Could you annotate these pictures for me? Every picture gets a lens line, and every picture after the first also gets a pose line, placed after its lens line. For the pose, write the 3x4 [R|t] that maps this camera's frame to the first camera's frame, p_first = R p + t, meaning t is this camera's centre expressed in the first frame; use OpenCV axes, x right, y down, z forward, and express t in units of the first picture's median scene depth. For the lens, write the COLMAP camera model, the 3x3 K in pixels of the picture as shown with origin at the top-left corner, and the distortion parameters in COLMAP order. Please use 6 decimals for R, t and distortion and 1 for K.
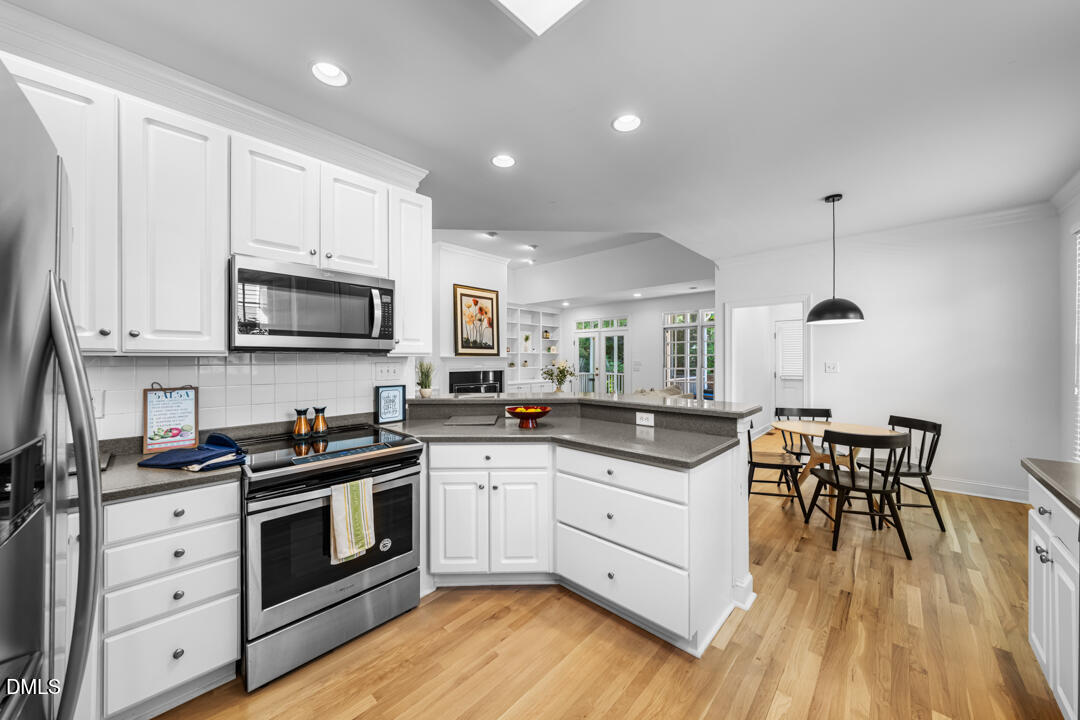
lens RADIAL K [[379.2, 0, 543.9], [0, 379.2, 356.4], [0, 0, 1]] dist [-0.000202, -0.000172]
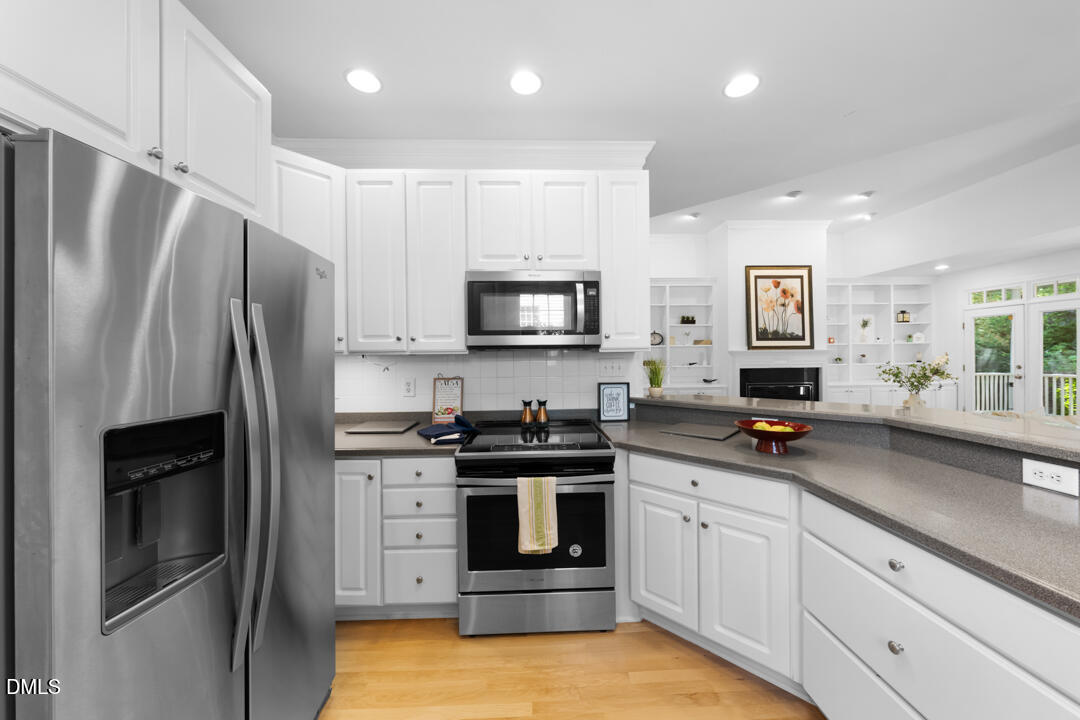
lens RADIAL K [[379.2, 0, 543.9], [0, 379.2, 356.4], [0, 0, 1]] dist [-0.000202, -0.000172]
pose [[0.704913, -0.004796, -0.709277, 0.167550], [0.014474, 0.999866, 0.007624, 0.001305], [0.709146, -0.015640, 0.704888, 0.231350]]
